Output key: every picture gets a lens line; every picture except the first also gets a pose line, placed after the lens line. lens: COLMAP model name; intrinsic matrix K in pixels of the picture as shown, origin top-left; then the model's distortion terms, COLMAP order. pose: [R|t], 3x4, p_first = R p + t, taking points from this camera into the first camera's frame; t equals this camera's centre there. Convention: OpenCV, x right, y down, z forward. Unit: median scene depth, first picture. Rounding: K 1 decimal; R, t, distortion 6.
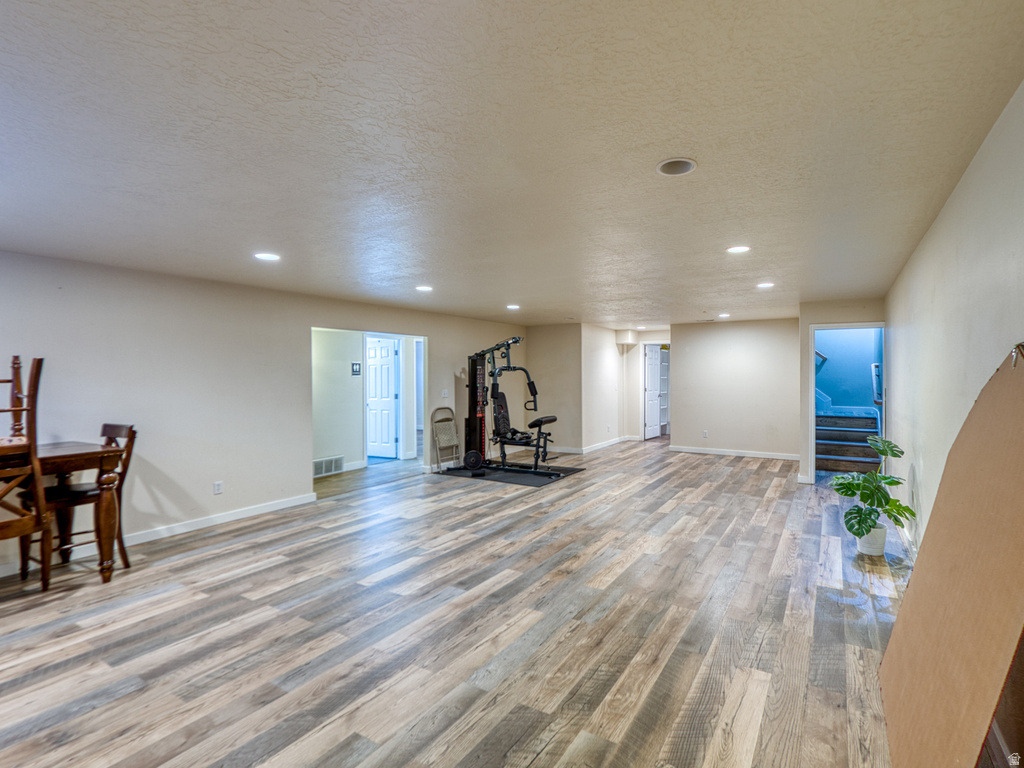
lens RADIAL K [[440.0, 0, 507.3], [0, 440.0, 382.3], [0, 0, 1]] dist [0.004712, 0.000826]
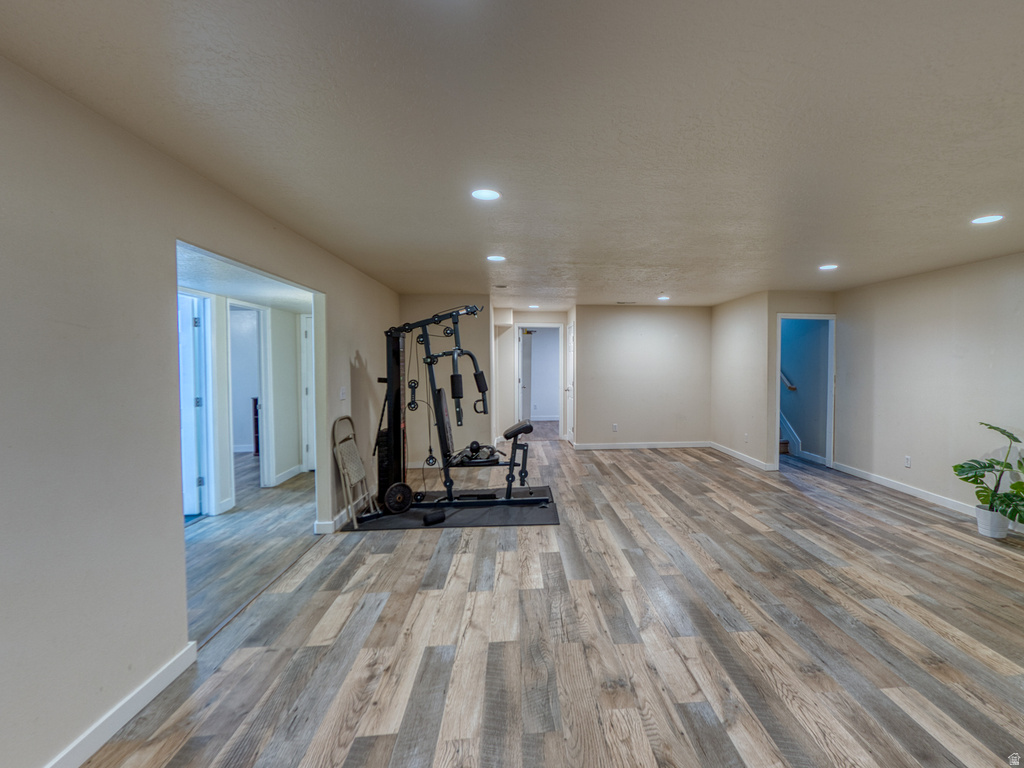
lens RADIAL K [[486.7, 0, 520.2], [0, 486.7, 388.2], [0, 0, 1]] dist [-0.003922, 0.000402]
pose [[0.807944, -0.027206, 0.588630, -0.454547], [0.005162, 0.999222, 0.039098, -0.007435], [-0.589236, -0.028551, 0.807456, 0.452555]]
